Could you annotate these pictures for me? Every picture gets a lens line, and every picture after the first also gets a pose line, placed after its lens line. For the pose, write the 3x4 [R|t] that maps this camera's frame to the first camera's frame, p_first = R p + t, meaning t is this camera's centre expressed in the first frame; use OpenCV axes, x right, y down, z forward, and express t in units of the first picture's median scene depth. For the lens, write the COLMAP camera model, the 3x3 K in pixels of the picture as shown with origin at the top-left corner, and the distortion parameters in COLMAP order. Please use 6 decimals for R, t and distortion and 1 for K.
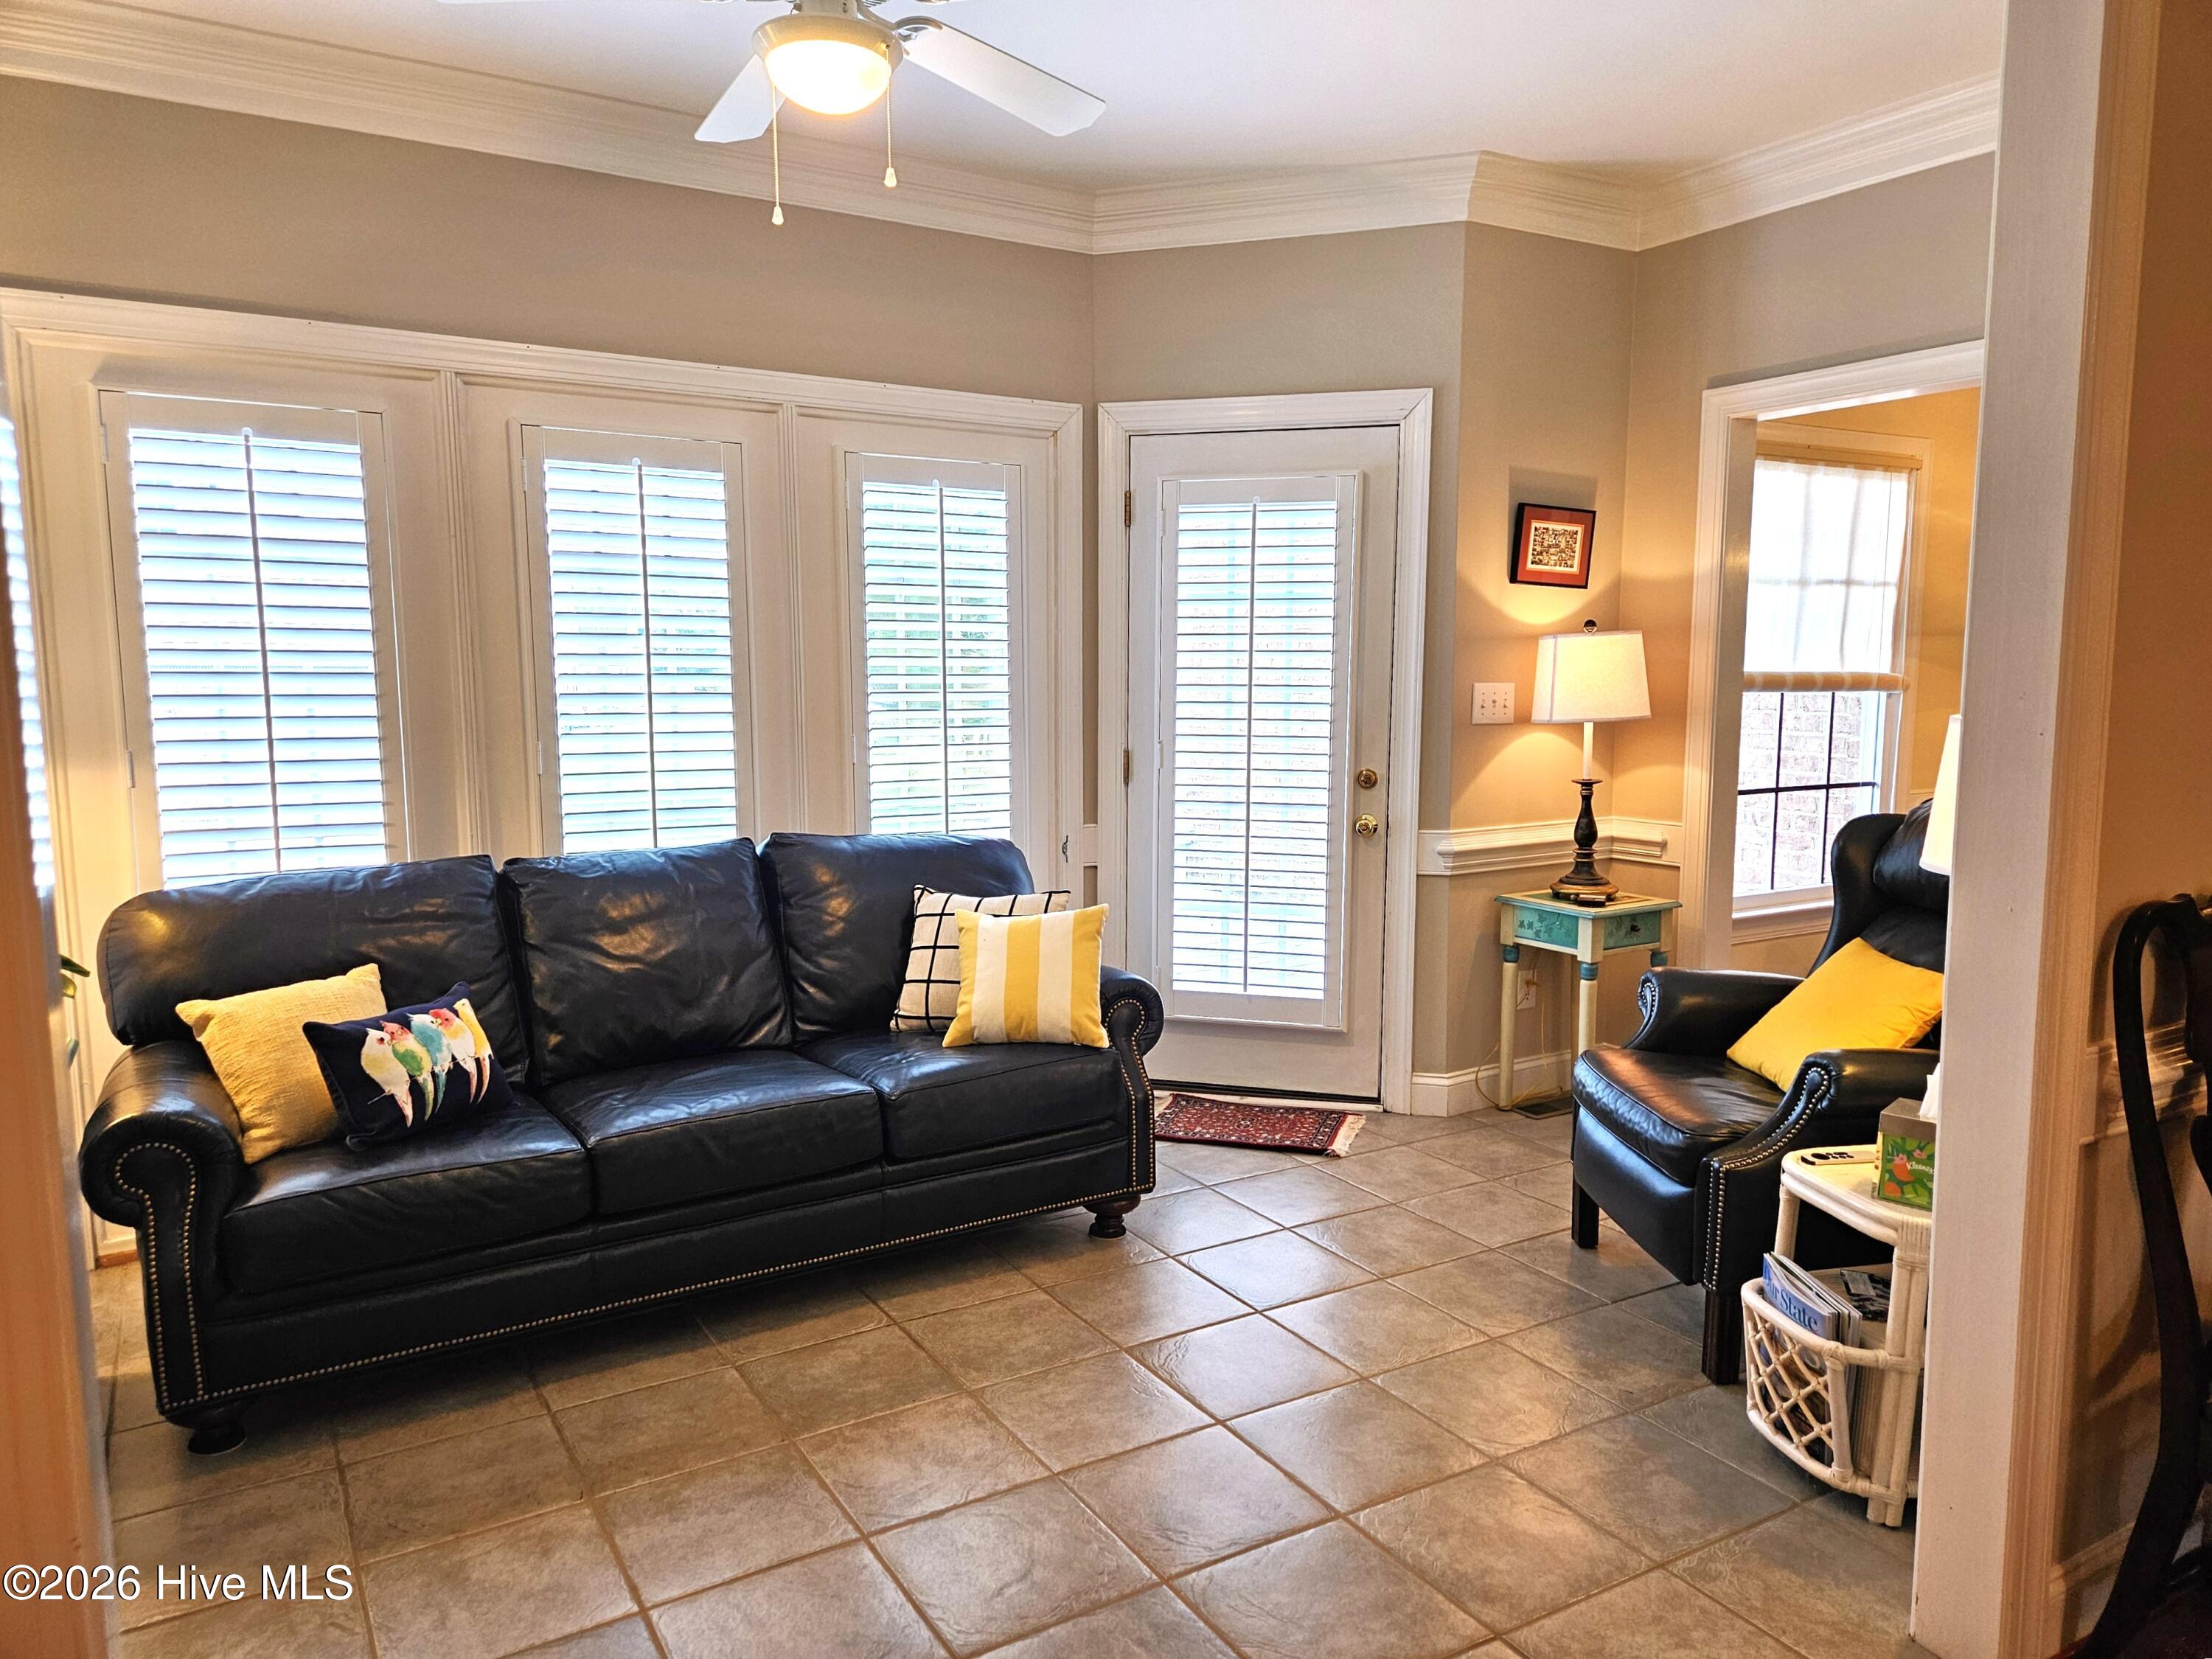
lens RADIAL K [[1524.3, 0, 1121.0], [0, 1524.3, 825.0], [0, 0, 1]] dist [0.066550, -0.056775]
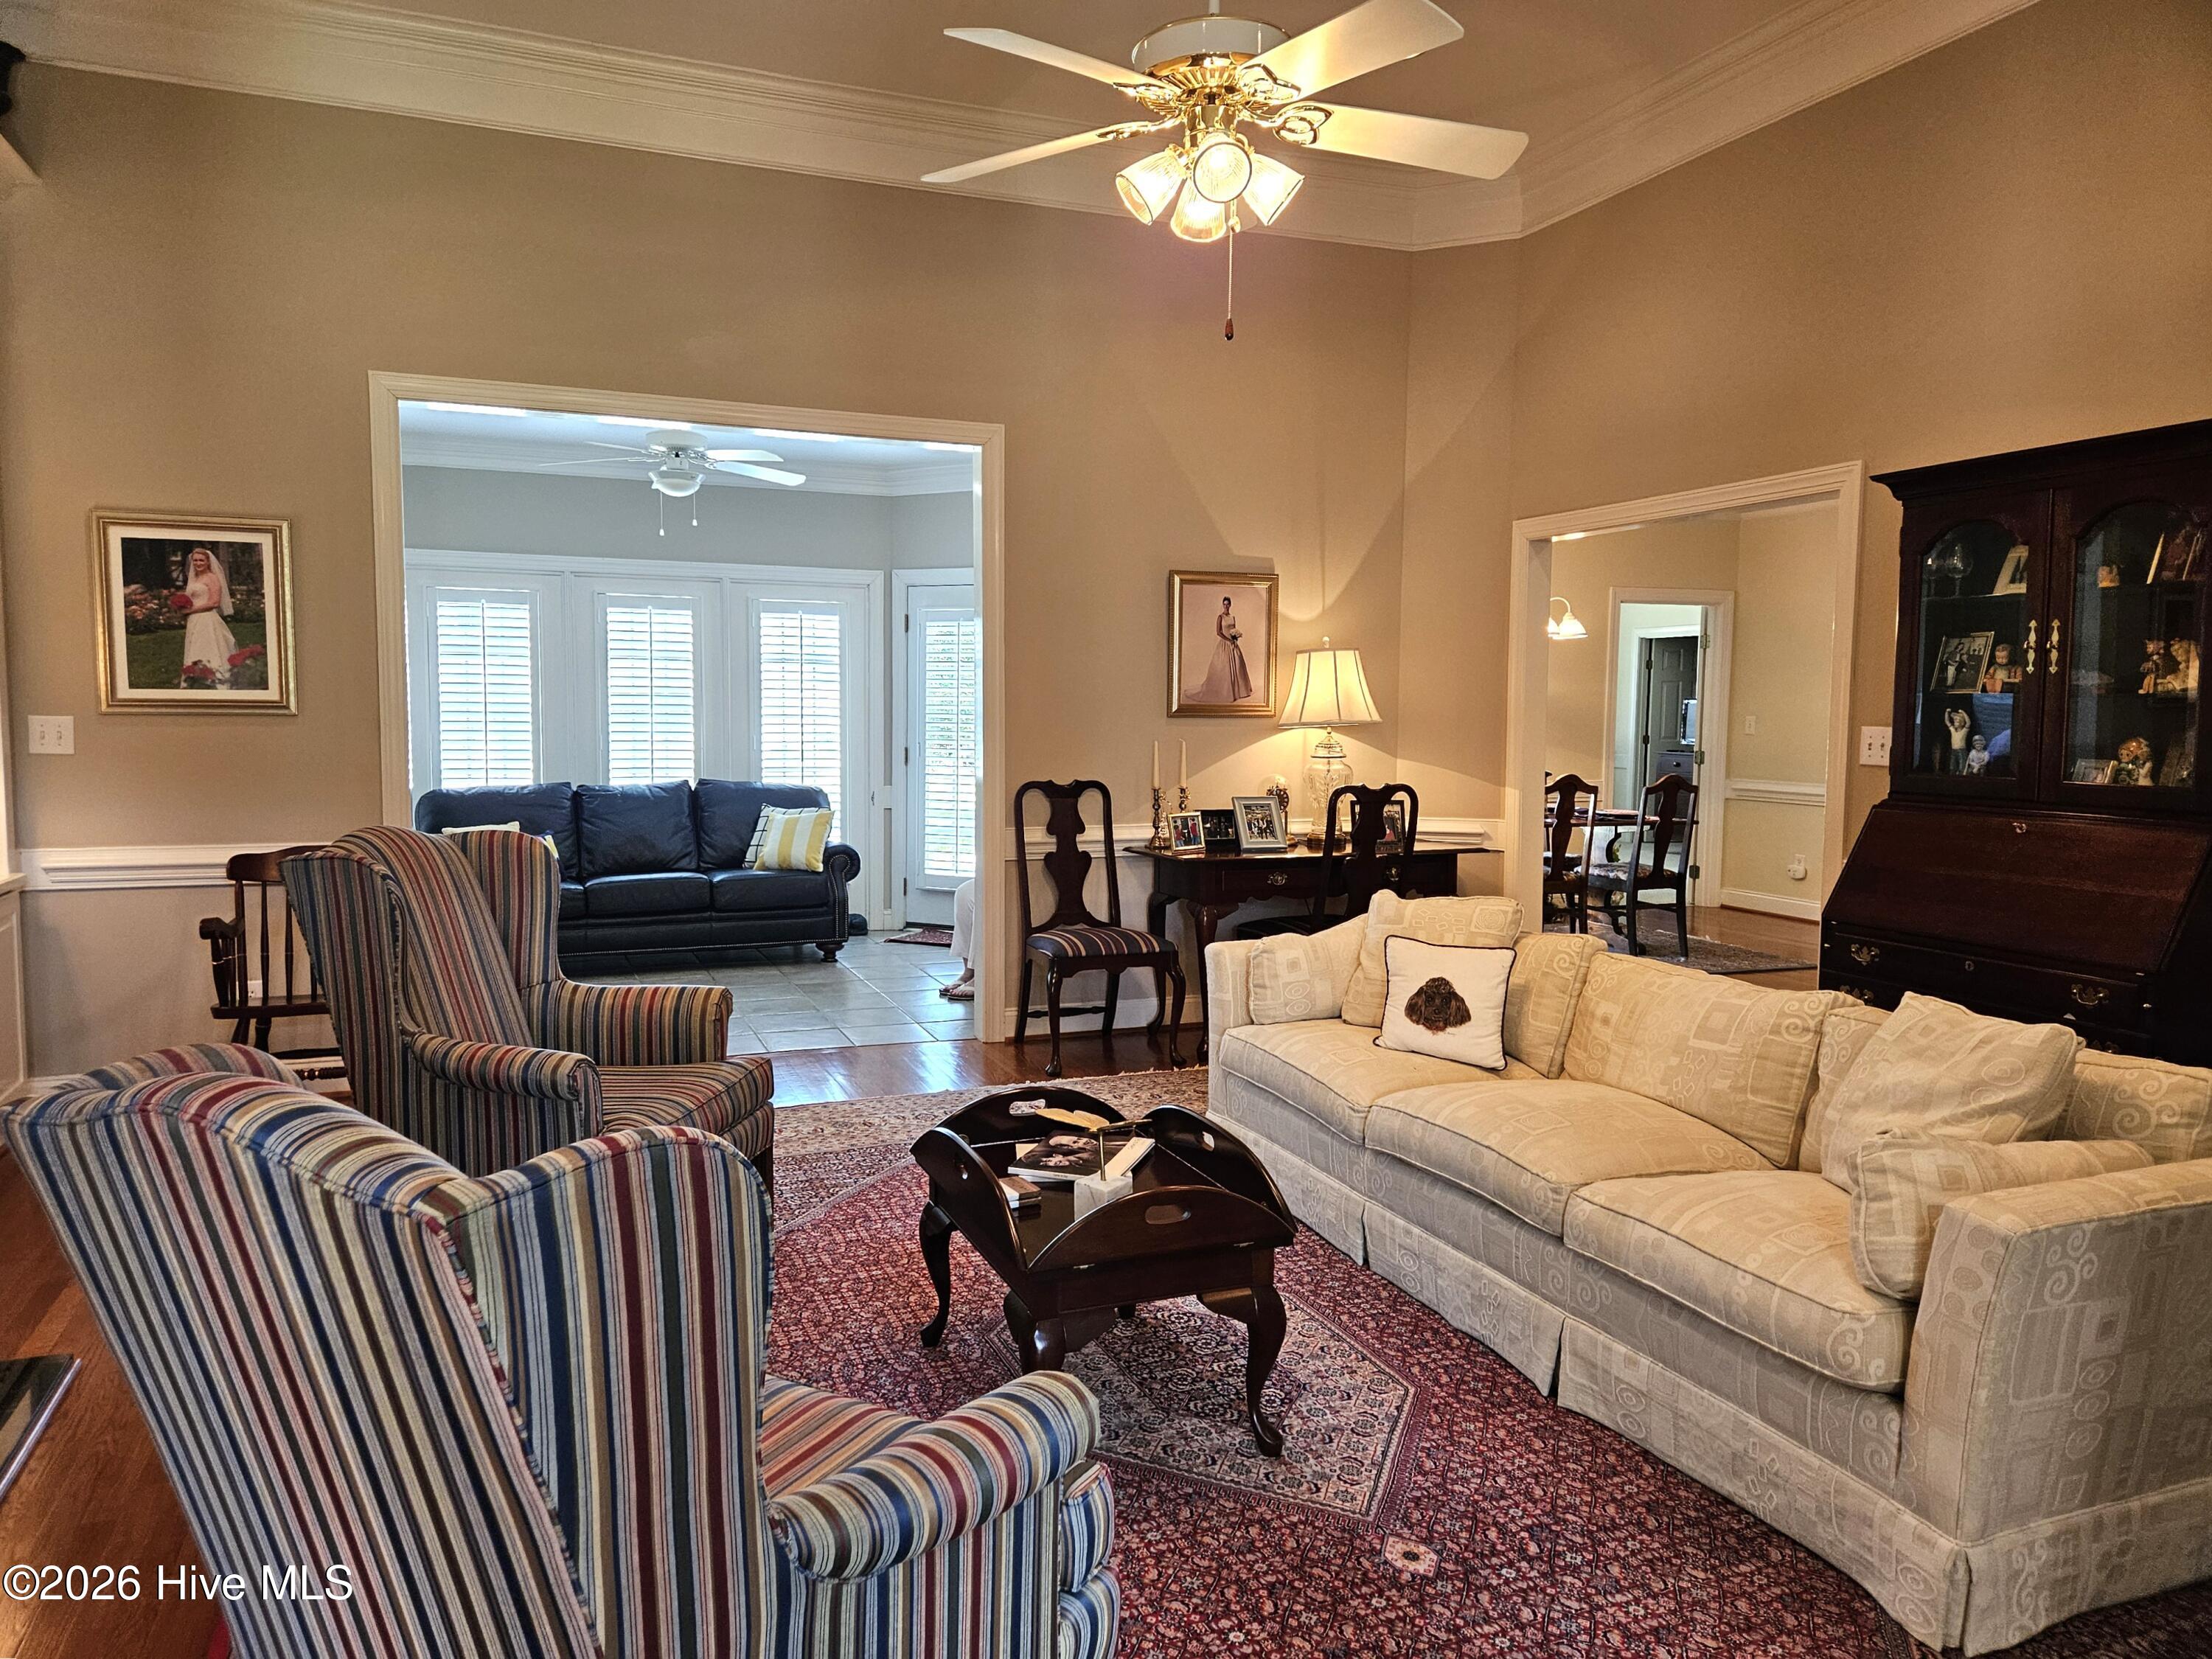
lens RADIAL K [[1524.3, 0, 1123.1], [0, 1524.3, 830.0], [0, 0, 1]] dist [0.066550, -0.056775]
pose [[0.985547, 0.024716, -0.167587, 0.749999], [-0.027254, 0.999546, -0.012865, 0.092205], [0.167193, 0.017247, 0.985773, -1.075139]]
